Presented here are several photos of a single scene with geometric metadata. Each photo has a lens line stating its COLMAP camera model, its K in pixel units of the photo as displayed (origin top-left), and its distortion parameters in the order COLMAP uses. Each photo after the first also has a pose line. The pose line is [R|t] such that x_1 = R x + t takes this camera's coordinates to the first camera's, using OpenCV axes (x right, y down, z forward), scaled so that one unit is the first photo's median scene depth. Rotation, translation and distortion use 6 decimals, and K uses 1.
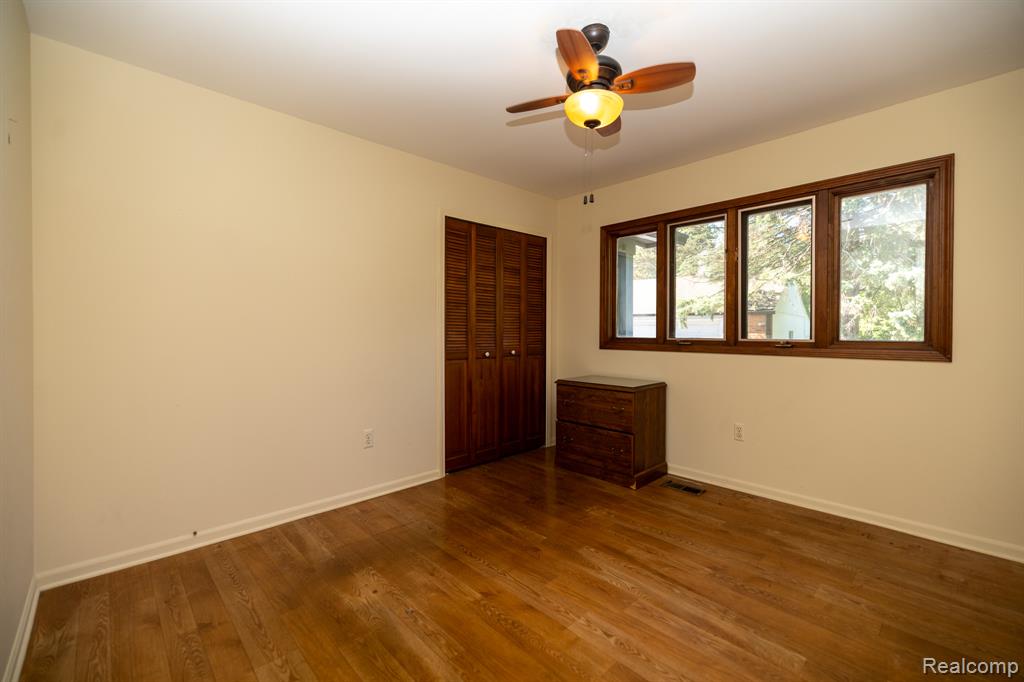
lens RADIAL K [[428.6, 0, 513.9], [0, 428.6, 337.5], [0, 0, 1]] dist [0.001696, -0.000038]
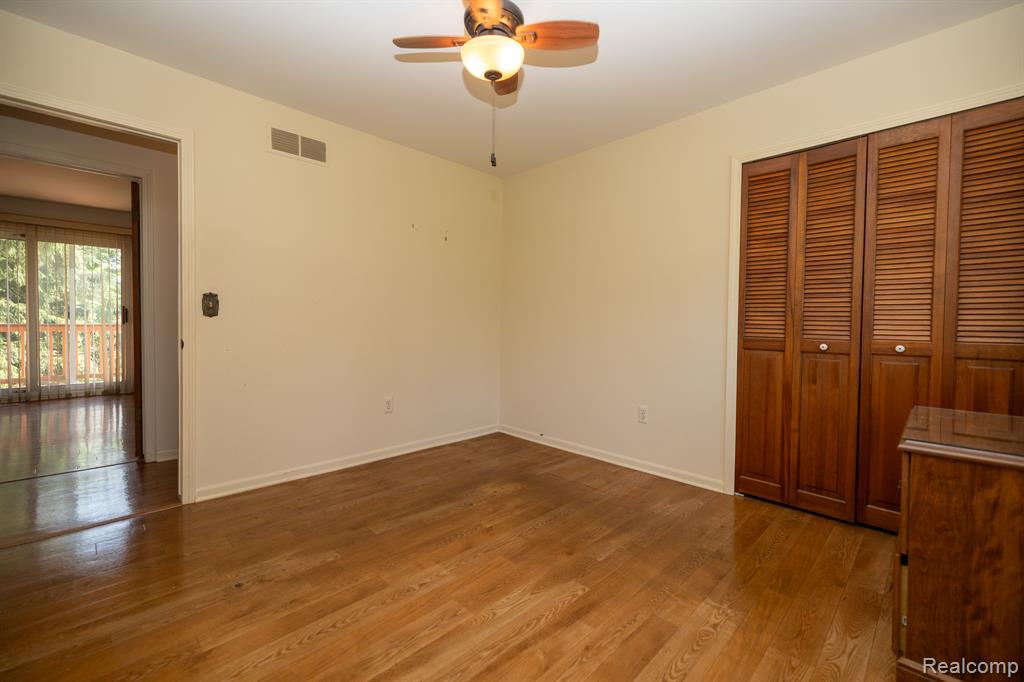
lens RADIAL K [[430.3, 0, 515.5], [0, 430.3, 333.1], [0, 0, 1]] dist [0.000680, 0.000096]
pose [[0.024808, 0.025766, -0.999360, 0.933730], [-0.024312, 0.999388, 0.025163, 0.022426], [0.999397, 0.023673, 0.025419, 0.864874]]
